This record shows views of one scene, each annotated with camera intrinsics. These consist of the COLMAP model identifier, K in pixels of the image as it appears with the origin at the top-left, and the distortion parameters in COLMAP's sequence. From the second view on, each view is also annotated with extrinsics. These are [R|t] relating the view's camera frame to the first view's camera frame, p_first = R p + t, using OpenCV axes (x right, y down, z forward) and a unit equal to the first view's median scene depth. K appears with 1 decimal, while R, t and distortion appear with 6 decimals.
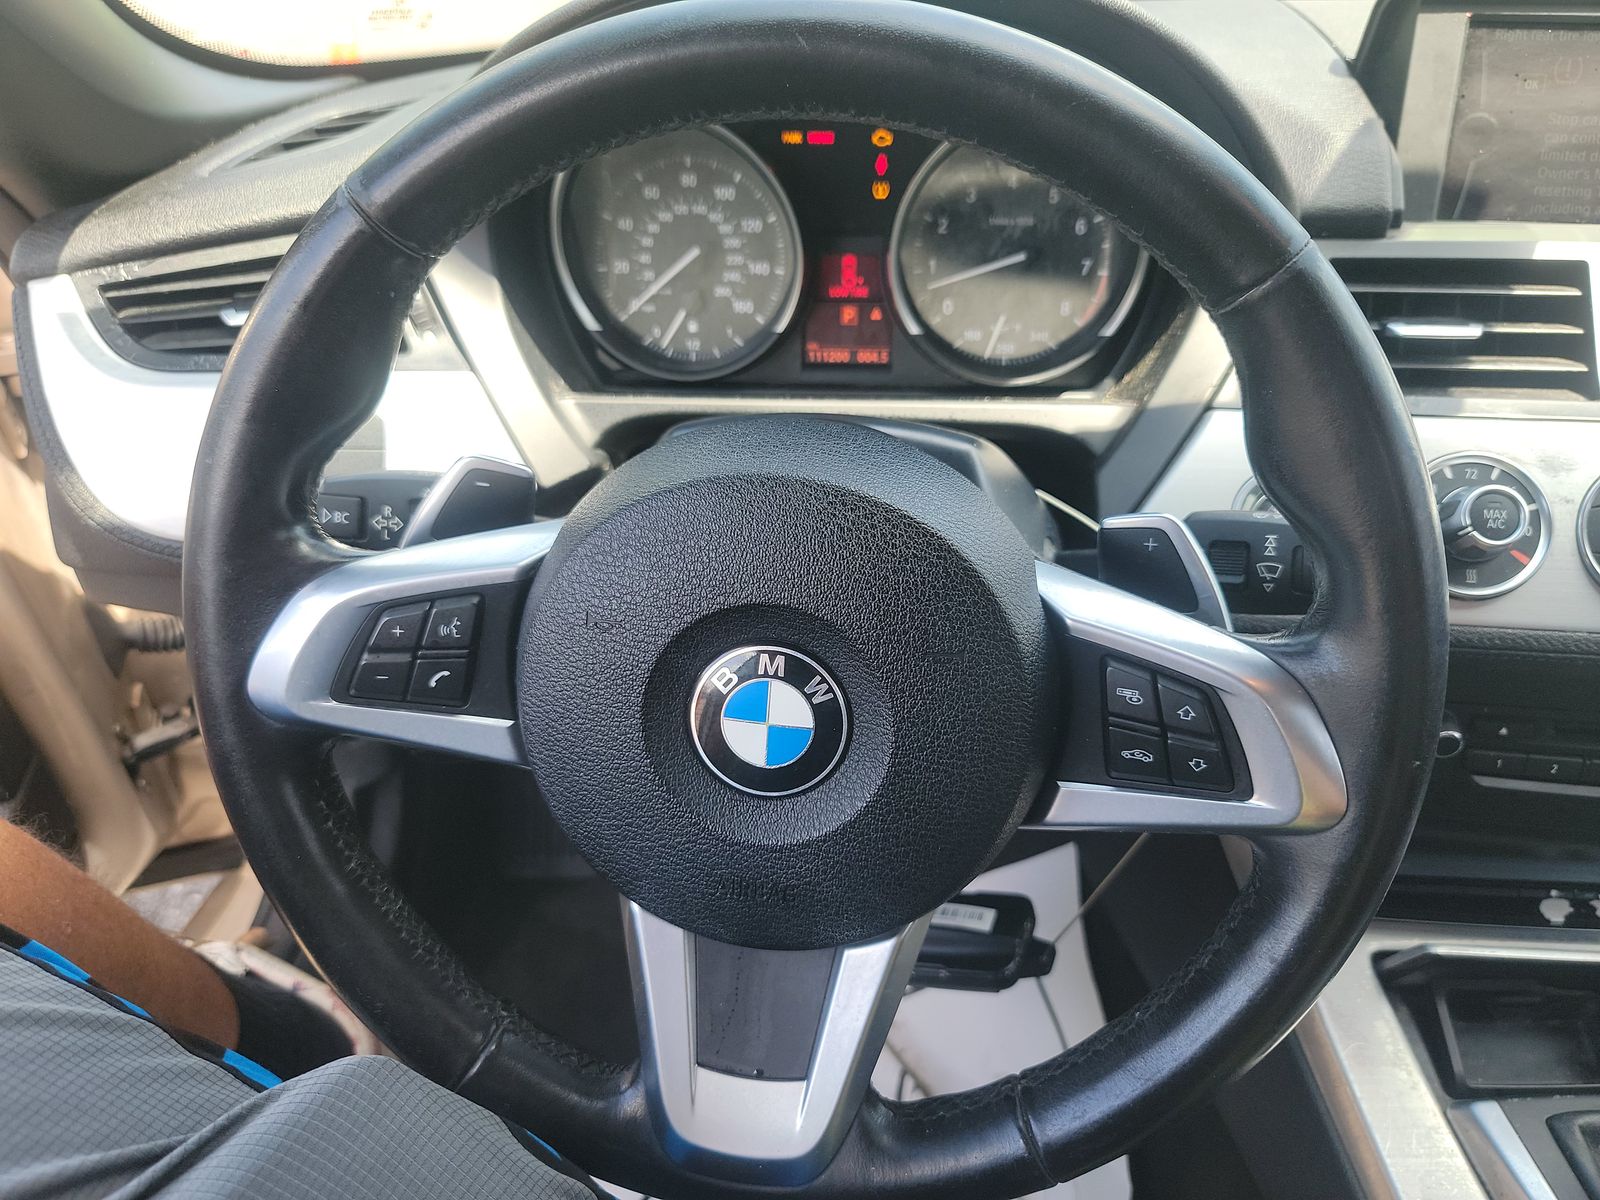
lens RADIAL K [[1168.9, 0, 792.9], [0, 1168.9, 603.7], [0, 0, 1]] dist [0.020268, -0.032863]
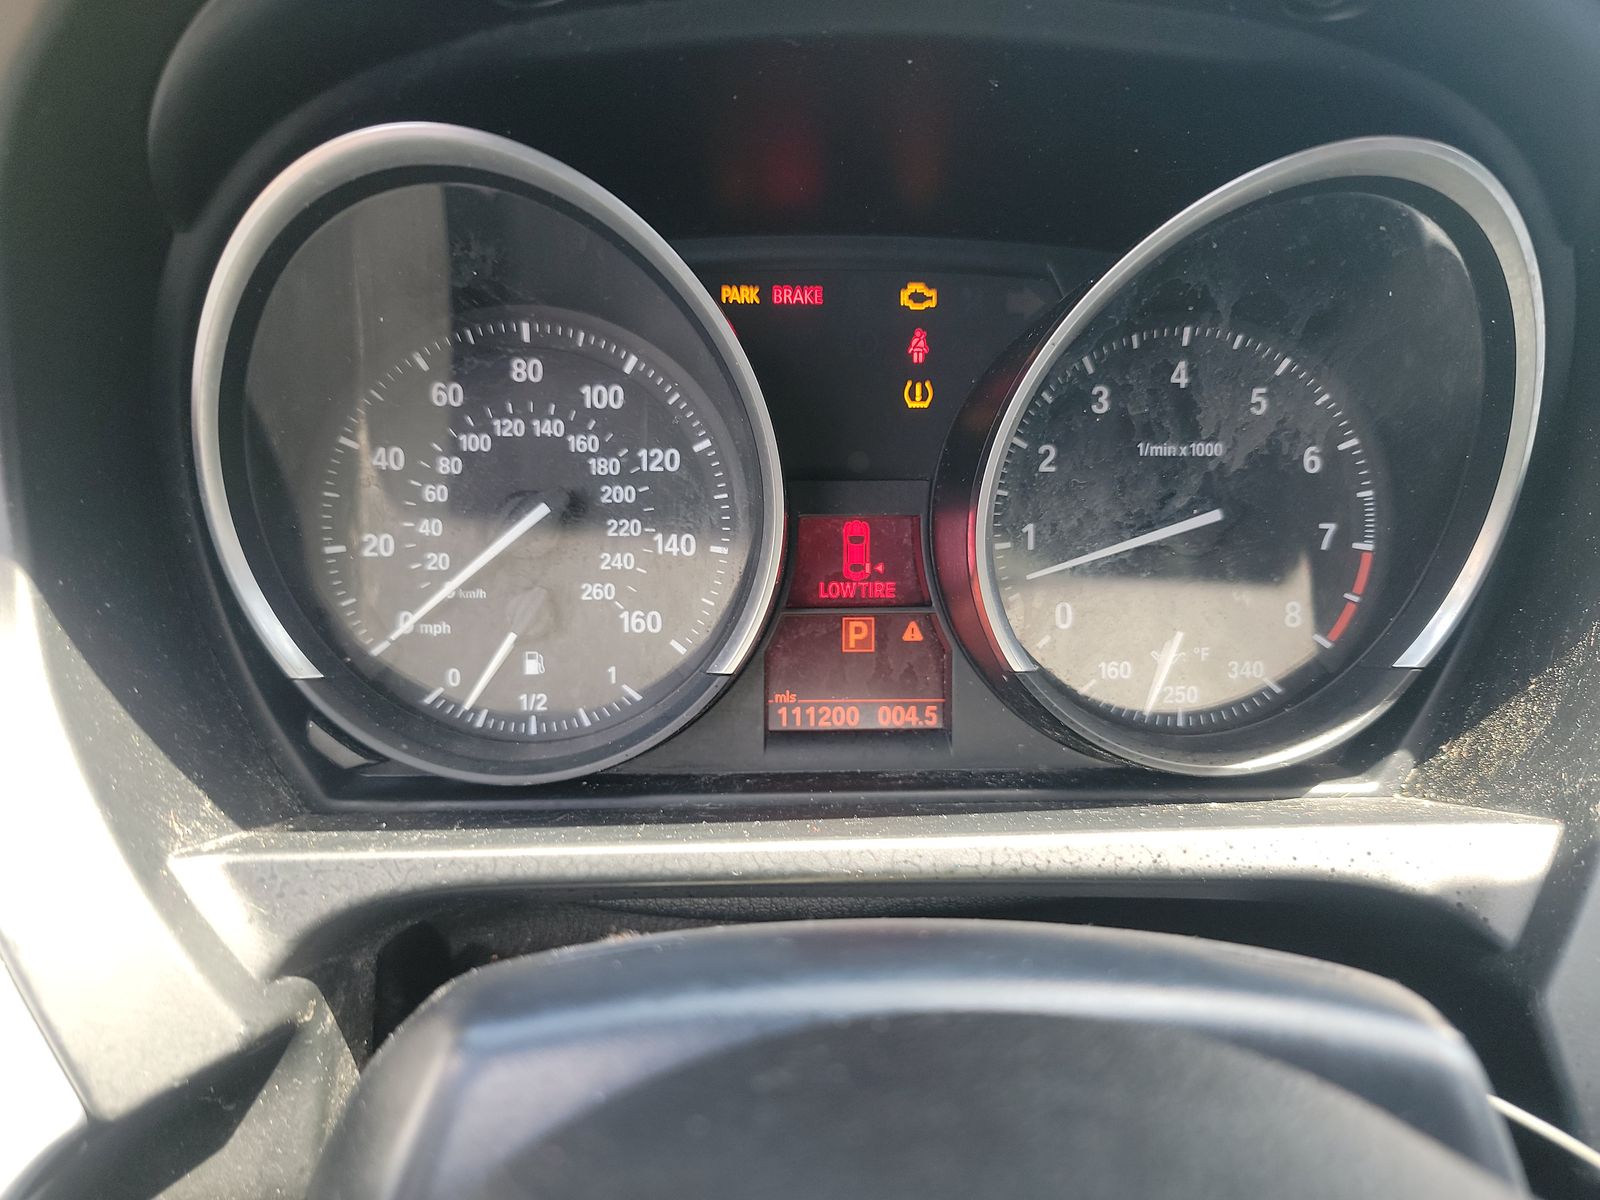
lens RADIAL K [[1168.9, 0, 810.8], [0, 1168.9, 606.5], [0, 0, 1]] dist [0.020268, -0.032863]
pose [[0.987557, -0.013729, 0.156662, -0.049981], [0.054856, 0.963685, -0.261345, -0.134481], [-0.147385, 0.266687, 0.952447, 0.546067]]
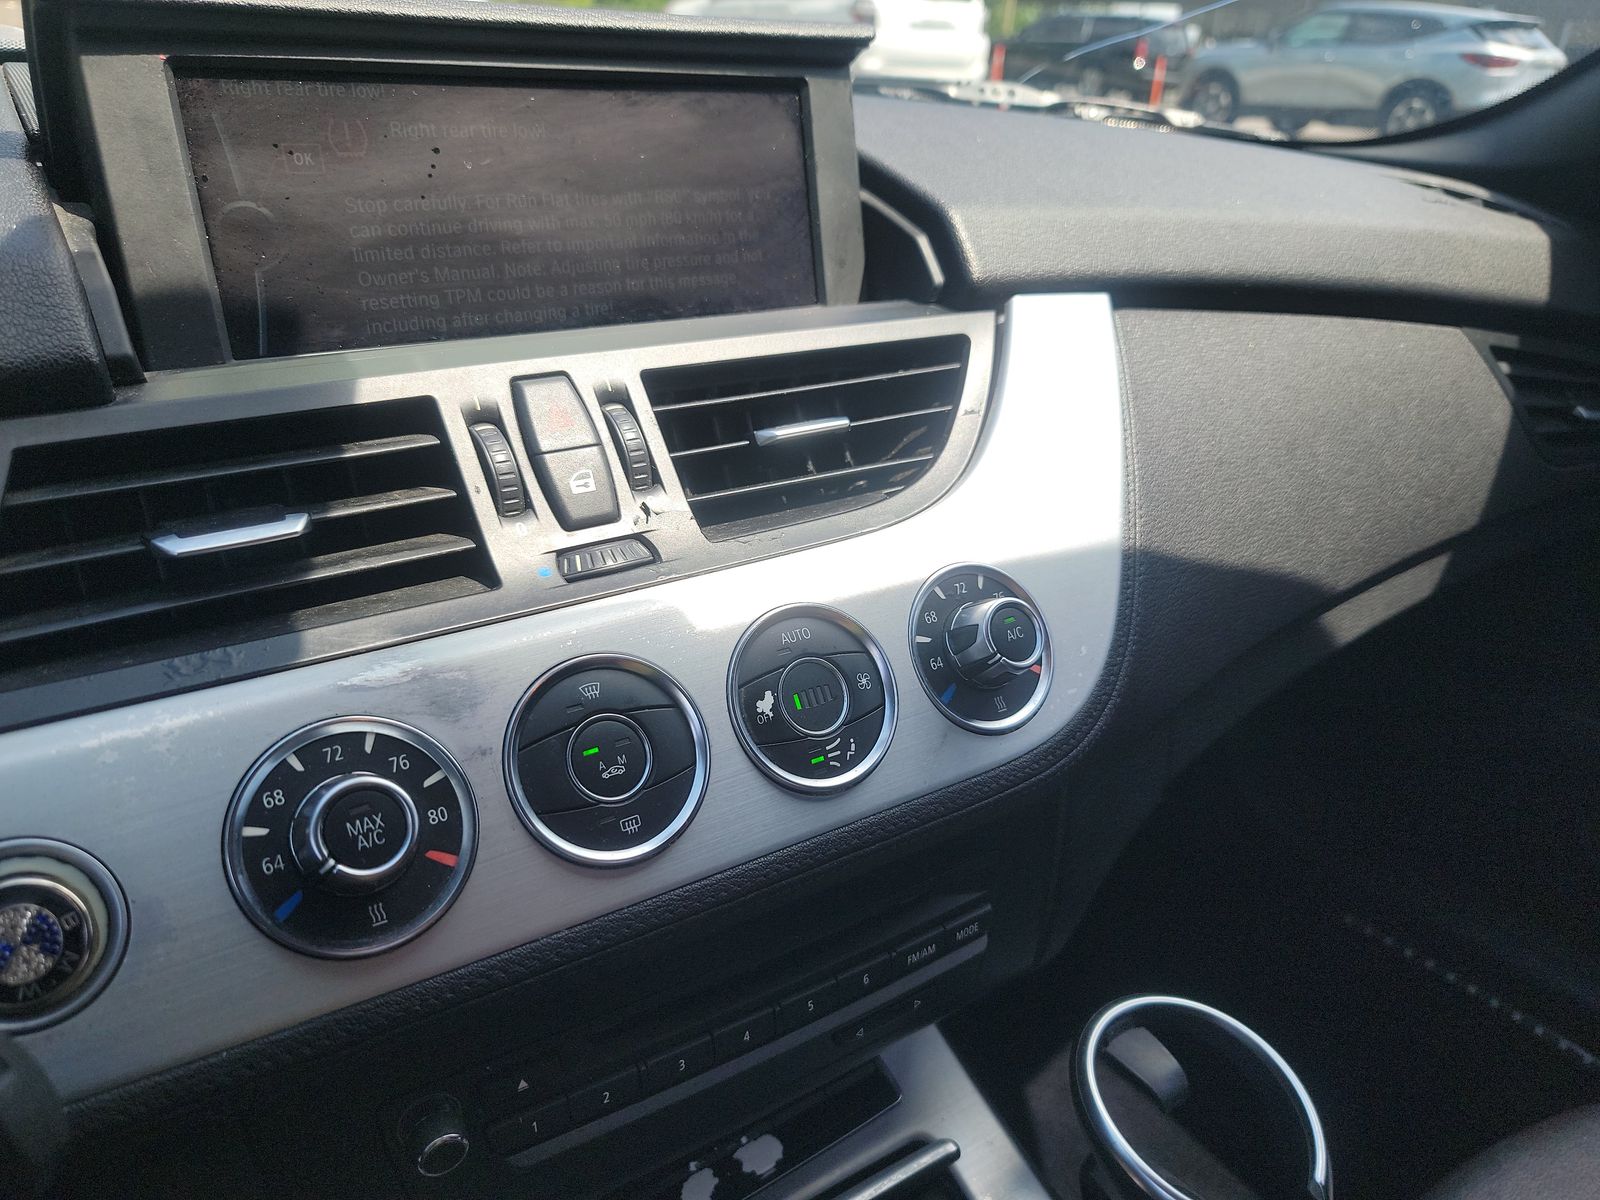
lens RADIAL K [[1168.9, 0, 798.5], [0, 1168.9, 610.1], [0, 0, 1]] dist [0.020268, -0.032863]
pose [[0.768375, -0.243370, 0.591922, 0.347757], [0.292986, 0.956032, 0.012749, -0.099312], [-0.568999, 0.163629, 0.805894, 0.285289]]
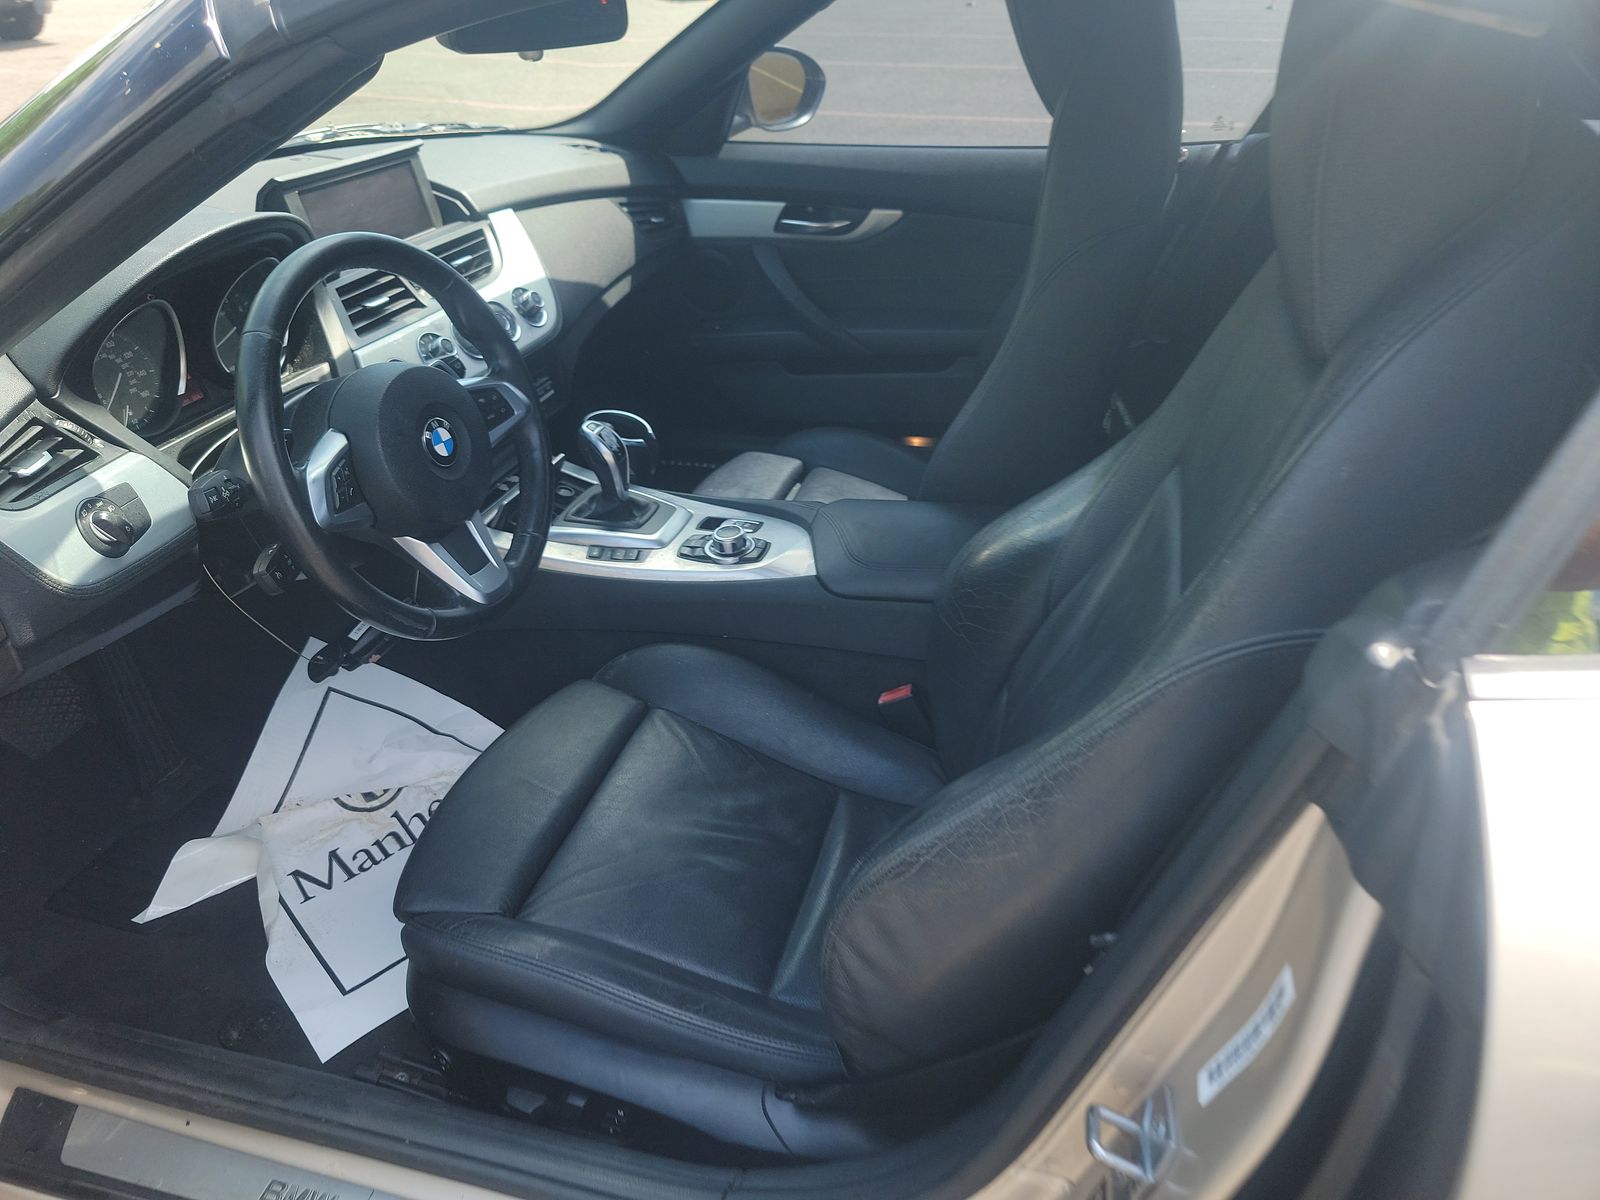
lens RADIAL K [[1168.9, 0, 793.7], [0, 1168.9, 603.7], [0, 0, 1]] dist [0.020268, -0.032863]
pose [[0.202213, -0.481462, 0.852821, -1.674265], [0.518478, 0.791394, 0.323846, -0.052148], [-0.830837, 0.376684, 0.409658, -0.564250]]
